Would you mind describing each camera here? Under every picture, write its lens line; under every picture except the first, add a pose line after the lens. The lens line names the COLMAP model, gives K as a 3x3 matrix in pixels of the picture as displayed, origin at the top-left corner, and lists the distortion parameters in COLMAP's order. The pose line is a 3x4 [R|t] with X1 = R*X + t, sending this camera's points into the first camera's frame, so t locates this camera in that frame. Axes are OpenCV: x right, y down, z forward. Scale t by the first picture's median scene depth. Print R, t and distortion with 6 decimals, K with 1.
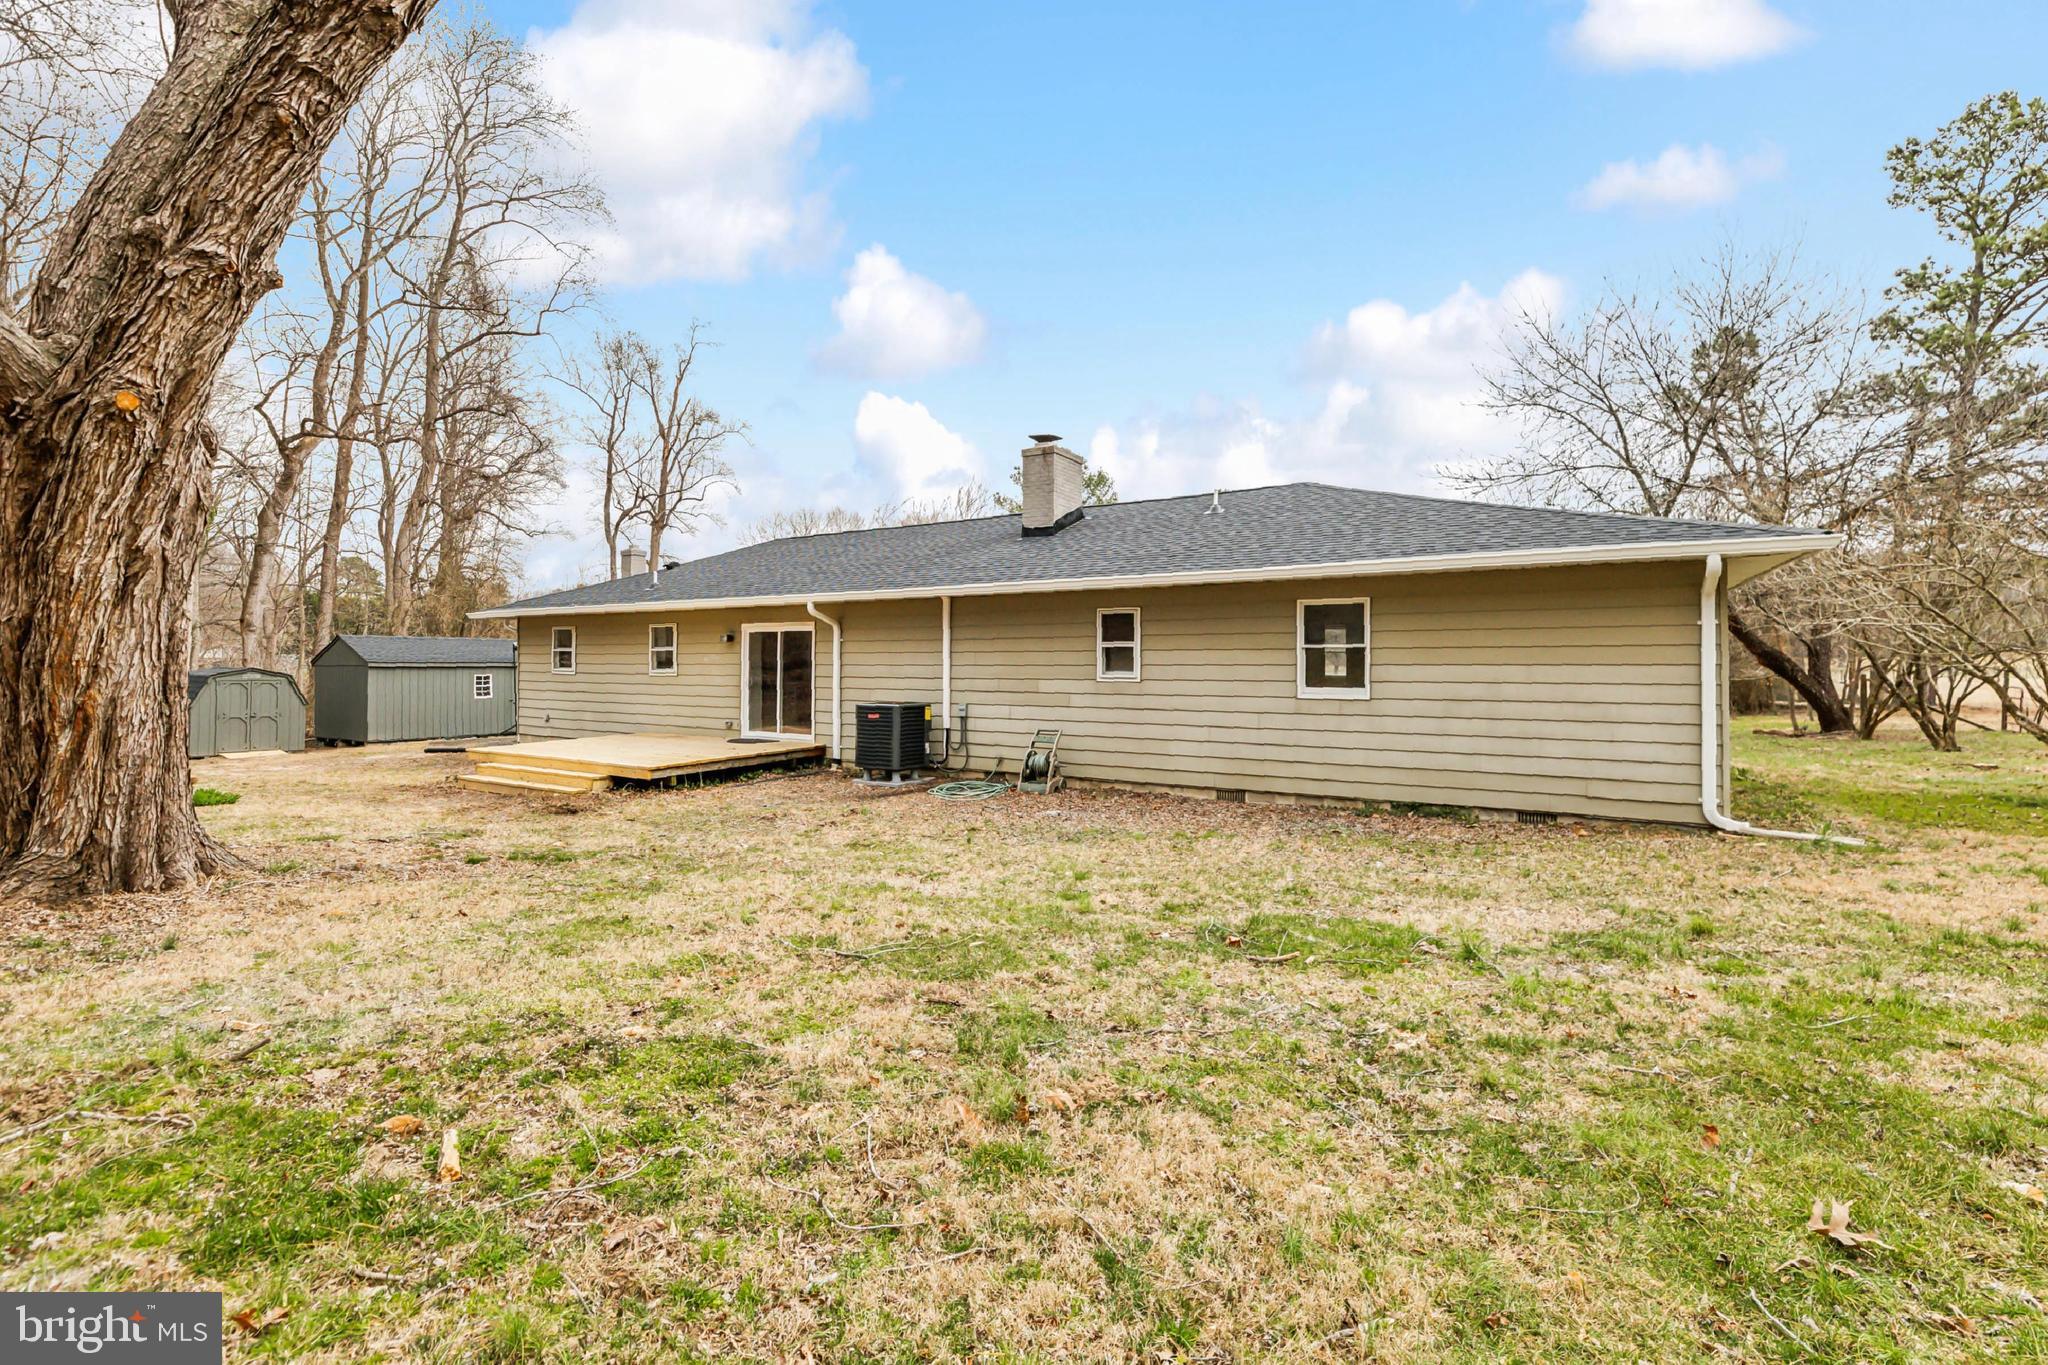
lens RADIAL K [[894.1, 0, 1028.2], [0, 894.1, 662.9], [0, 0, 1]] dist [-0.010119, -0.000192]
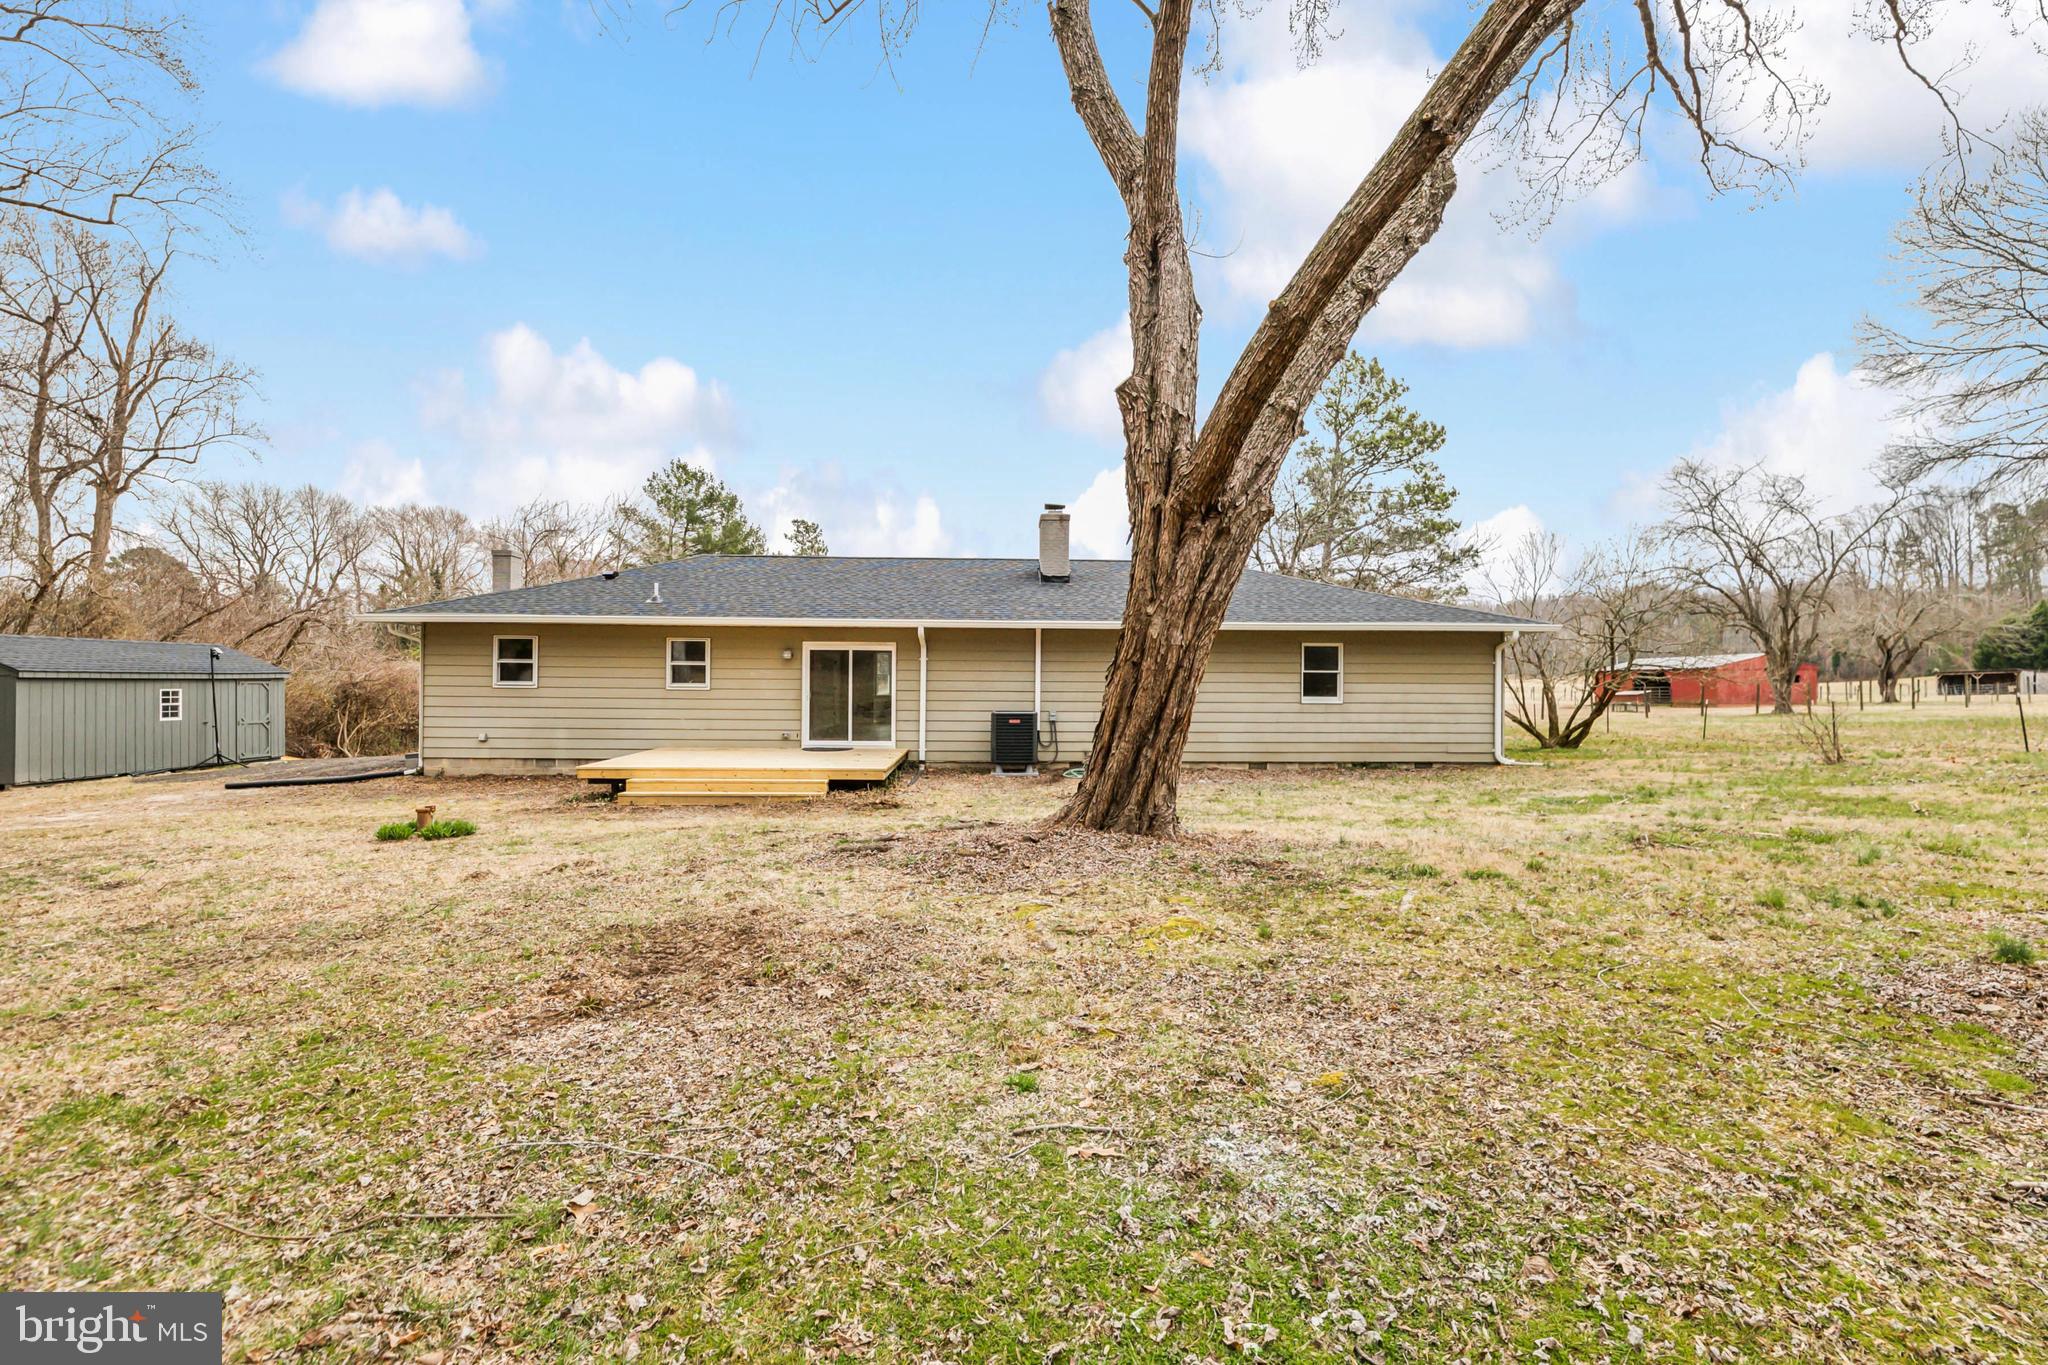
lens RADIAL K [[845.3, 0, 1023.6], [0, 845.3, 688.9], [0, 0, 1]] dist [-0.001194, 0.000229]
pose [[0.825861, 0.000988, 0.563872, -0.716638], [-0.007072, 0.999938, 0.008605, 0.002499], [-0.563829, -0.011094, 0.825817, 0.004609]]
